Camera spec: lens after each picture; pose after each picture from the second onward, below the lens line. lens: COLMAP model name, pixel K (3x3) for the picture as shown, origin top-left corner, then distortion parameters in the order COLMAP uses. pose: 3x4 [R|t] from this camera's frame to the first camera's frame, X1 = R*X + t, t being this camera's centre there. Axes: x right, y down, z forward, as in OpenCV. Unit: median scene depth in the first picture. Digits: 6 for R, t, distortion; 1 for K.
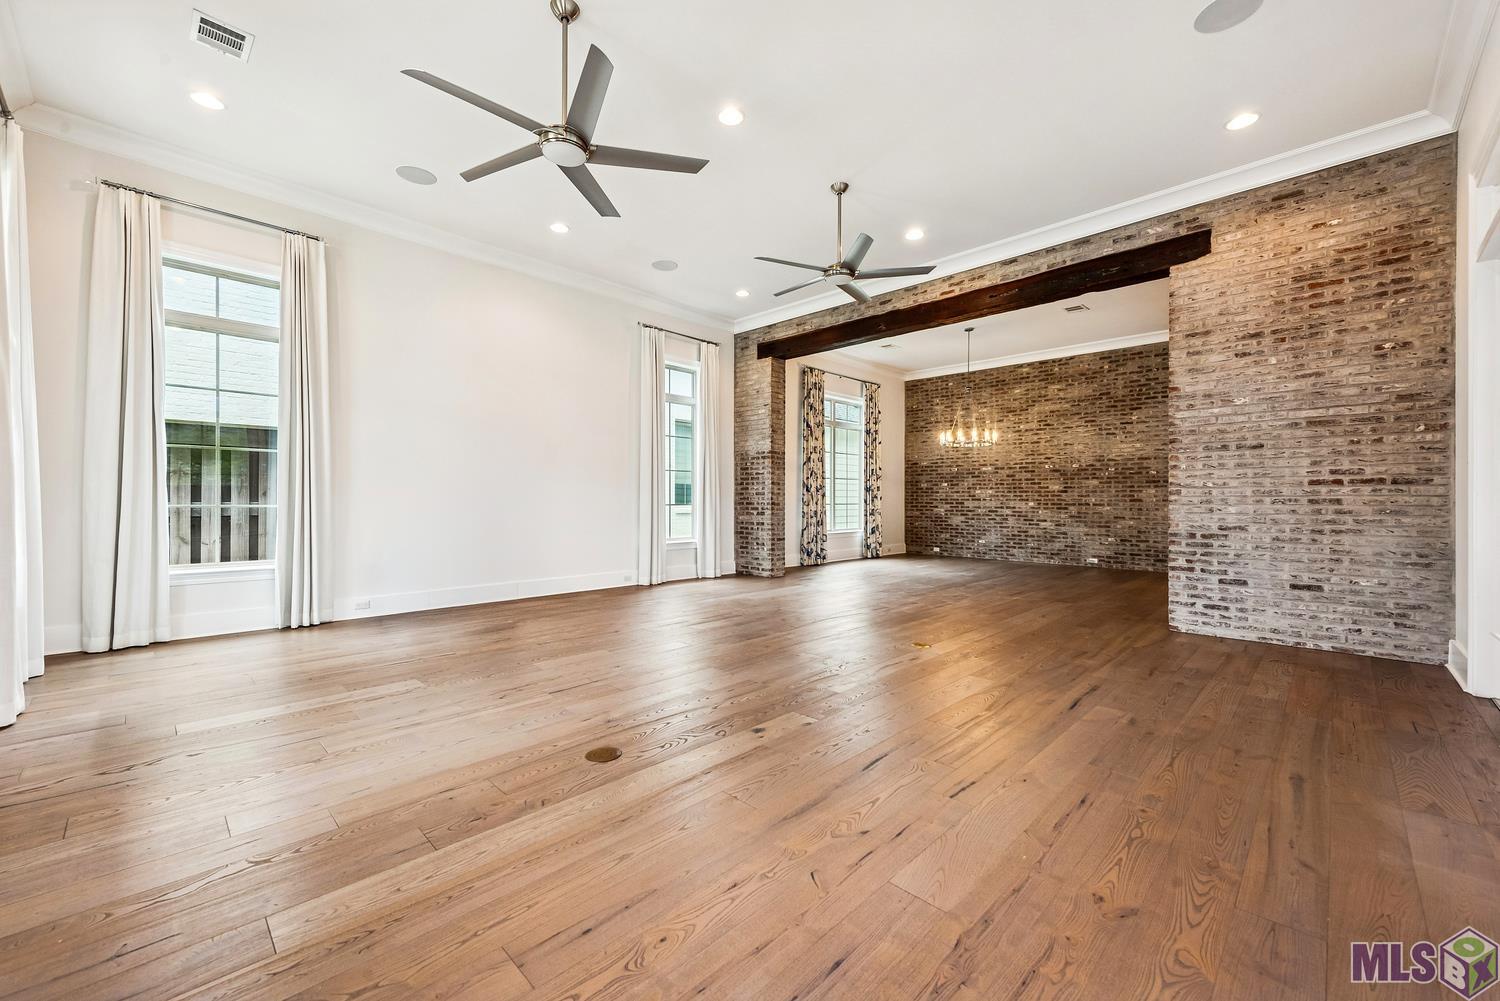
lens RADIAL K [[589.9, 0, 747.3], [0, 589.9, 505.3], [0, 0, 1]] dist [0.013134, -0.000369]
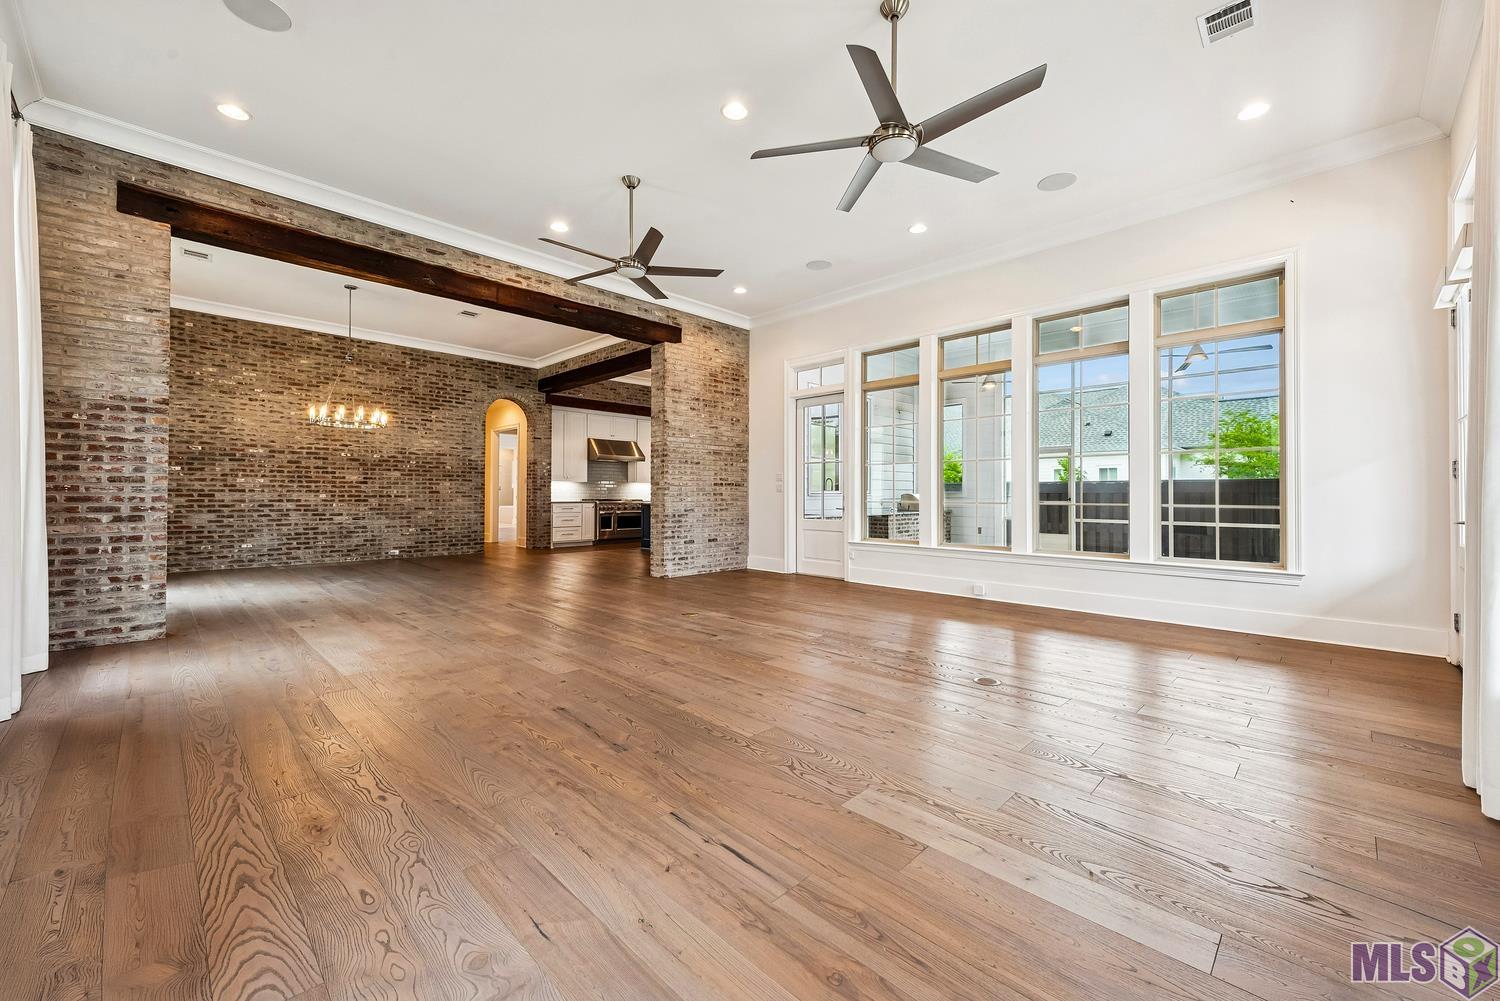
lens RADIAL K [[589.9, 0, 750.7], [0, 589.9, 490.1], [0, 0, 1]] dist [0.013134, -0.000369]
pose [[0.006997, 0.003663, 0.999969, -0.494886], [0.004077, 0.999985, -0.003691, -0.006616], [-0.999967, 0.004103, 0.006982, 0.468489]]
